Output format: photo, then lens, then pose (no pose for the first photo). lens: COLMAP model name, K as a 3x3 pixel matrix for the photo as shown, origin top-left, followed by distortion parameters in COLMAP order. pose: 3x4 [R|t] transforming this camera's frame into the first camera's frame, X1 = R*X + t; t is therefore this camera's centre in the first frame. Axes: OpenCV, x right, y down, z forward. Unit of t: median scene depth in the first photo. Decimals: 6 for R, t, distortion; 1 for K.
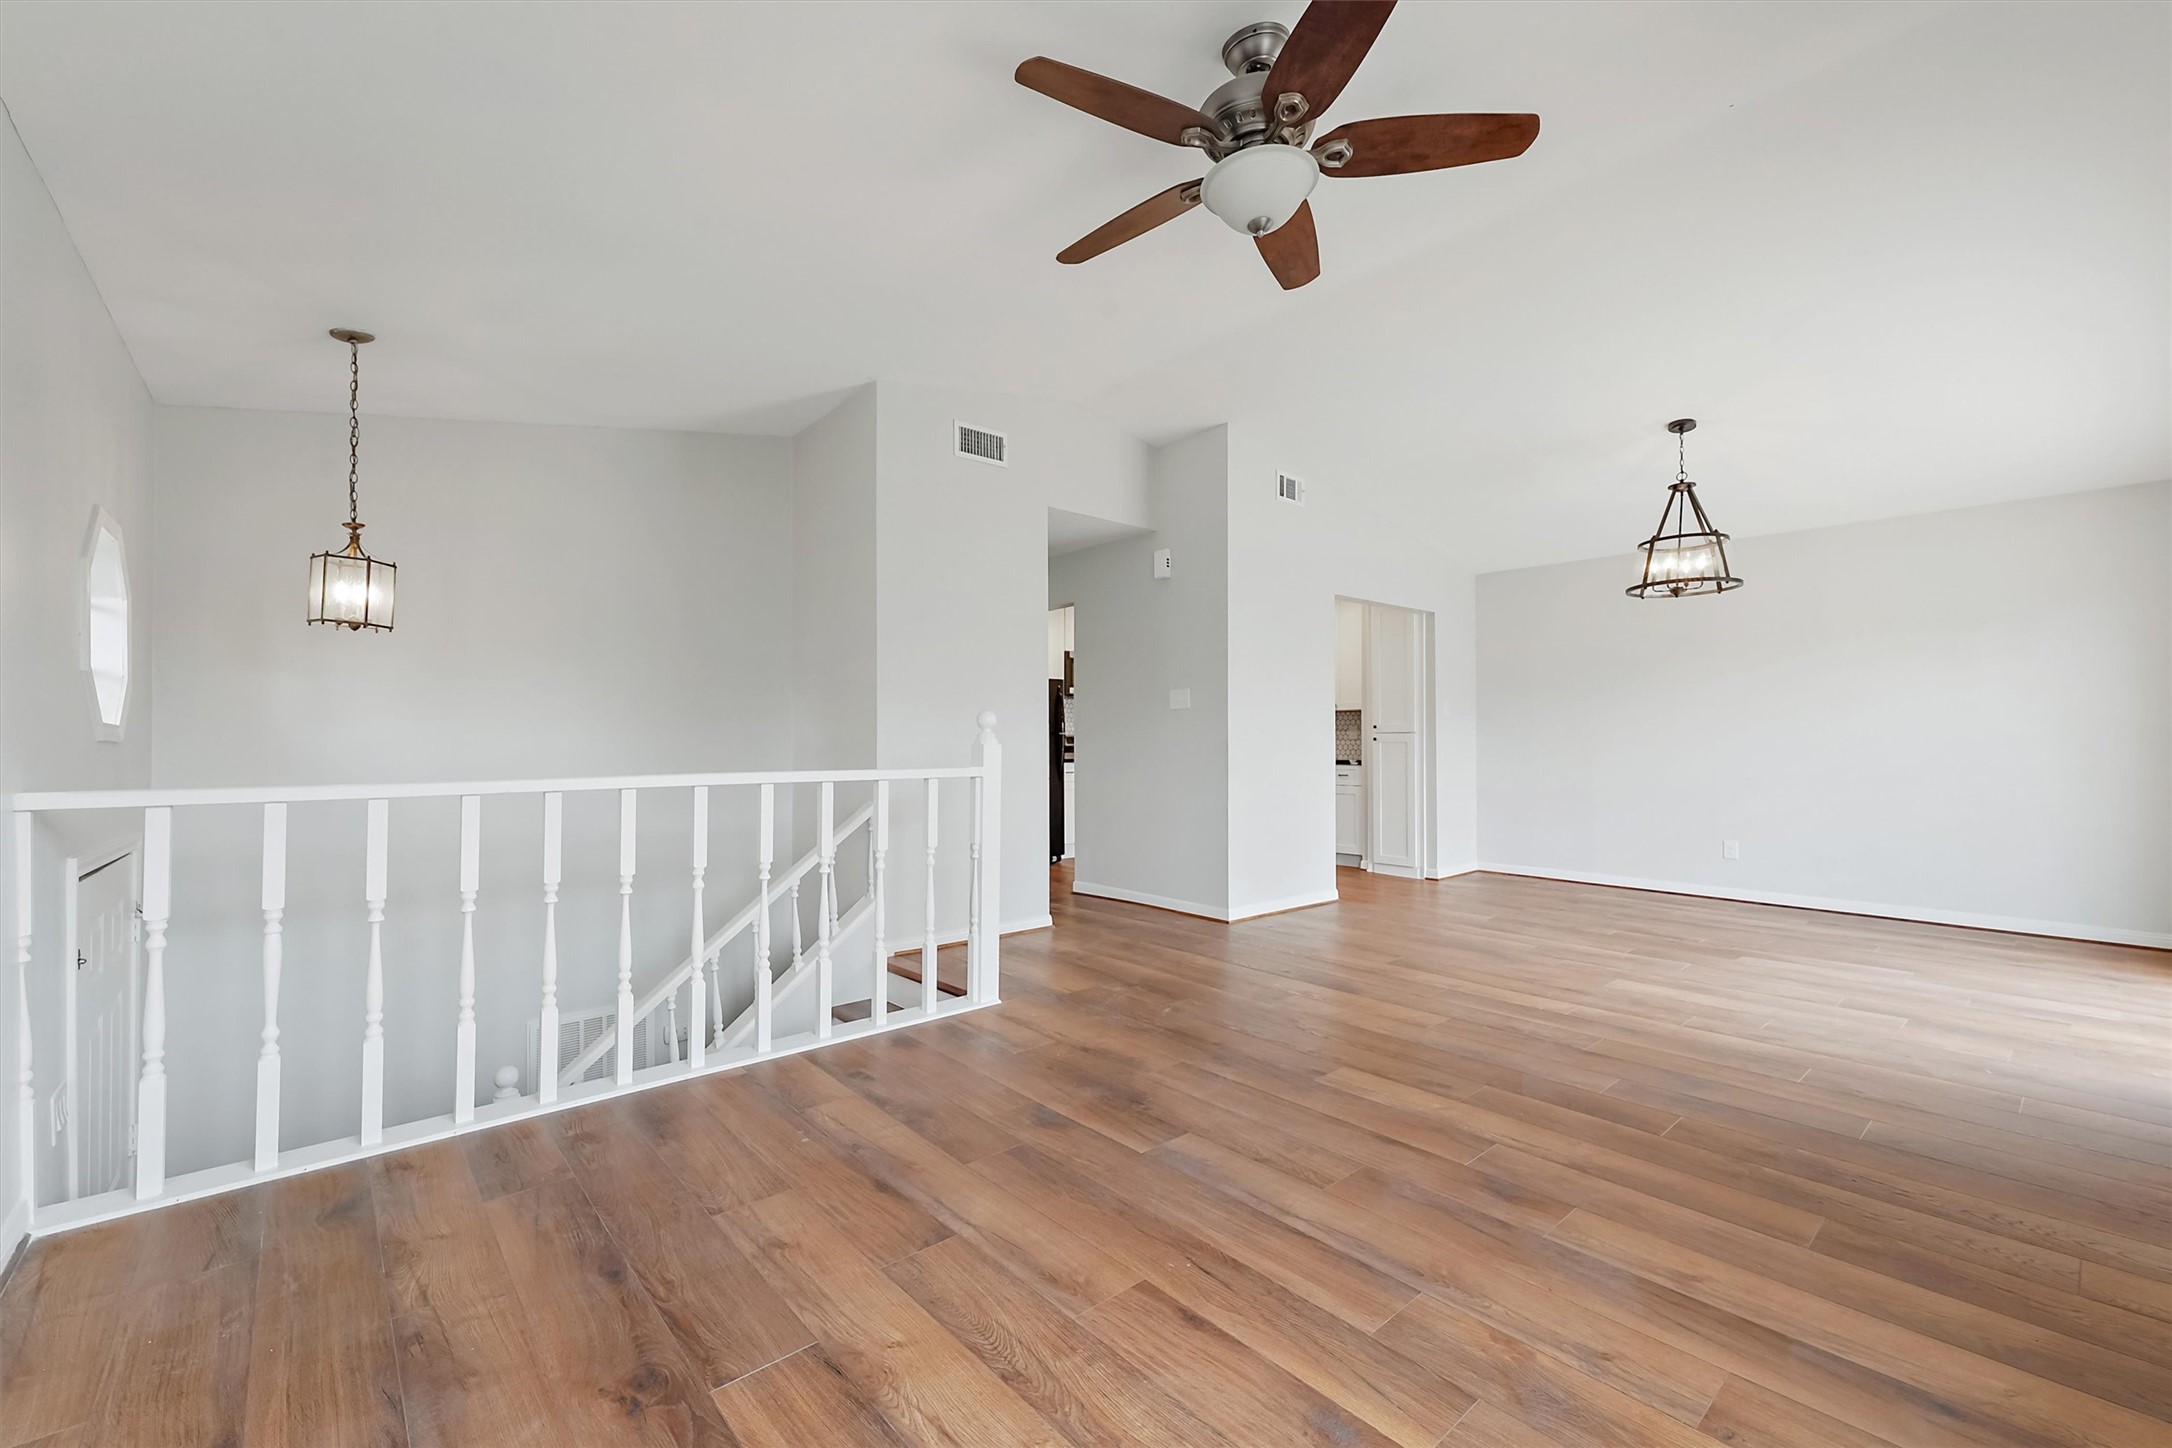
lens RADIAL K [[905.4, 0, 1079.5], [0, 905.4, 729.1], [0, 0, 1]] dist [0.001399, 0.000125]
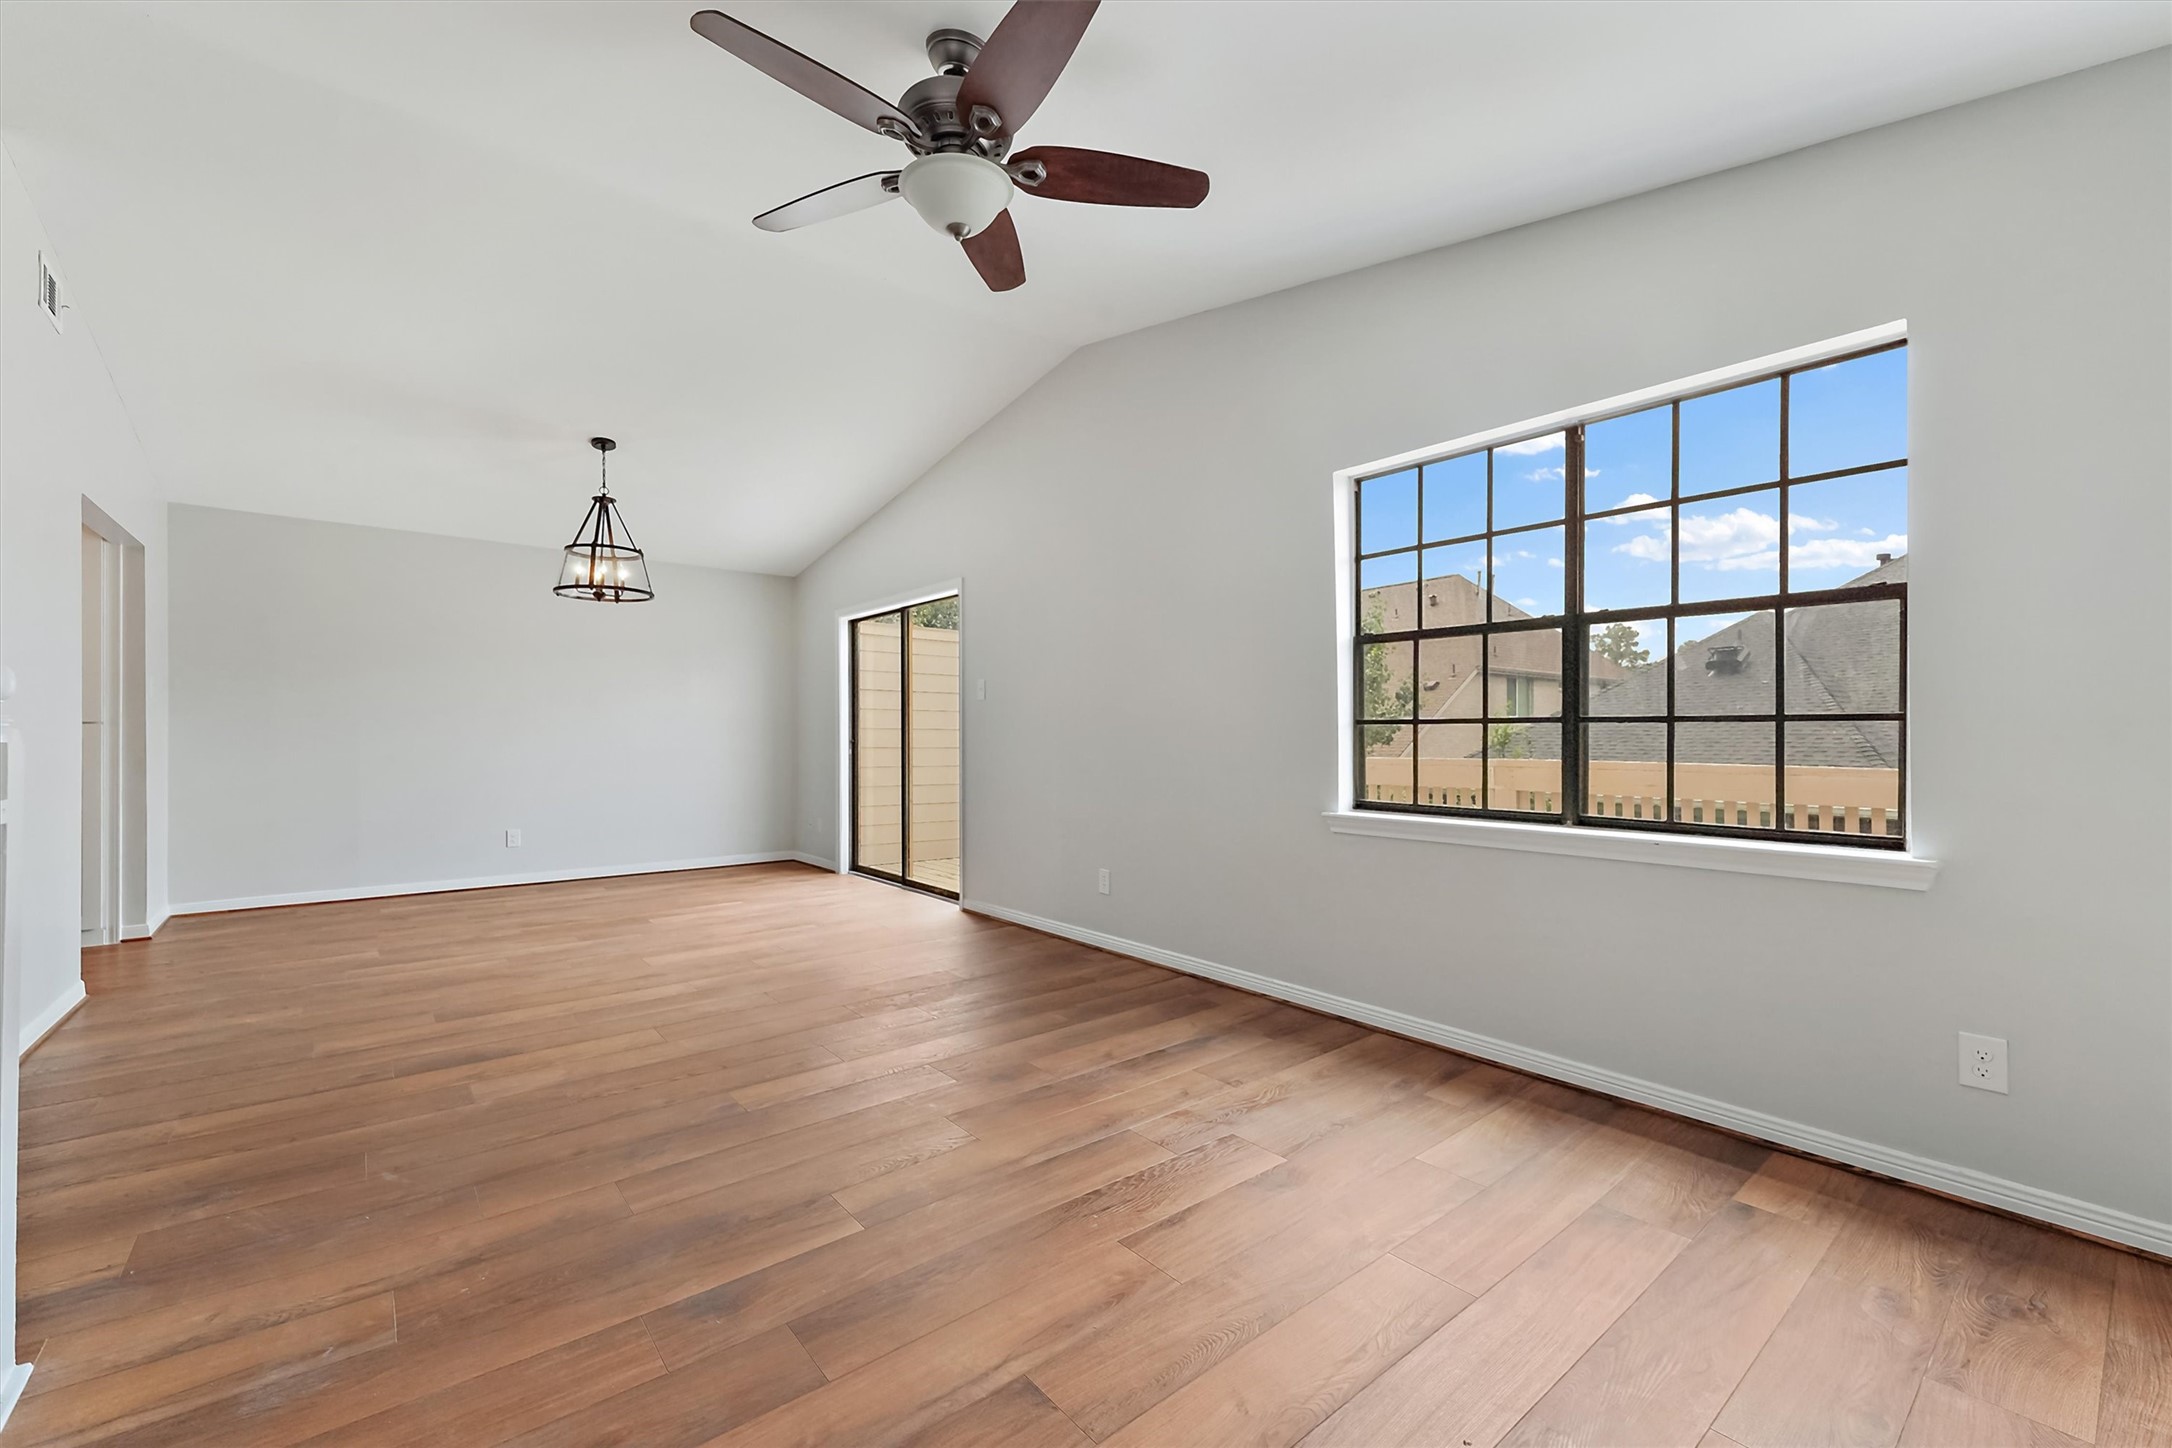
lens RADIAL K [[882.3, 0, 1085.2], [0, 882.3, 738.5], [0, 0, 1]] dist [0.001384, 0.000131]
pose [[0.026142, -0.008173, 0.999625, -0.559633], [-0.009991, 0.999915, 0.008437, 0.003370], [-0.999608, -0.010208, 0.026058, 0.589504]]
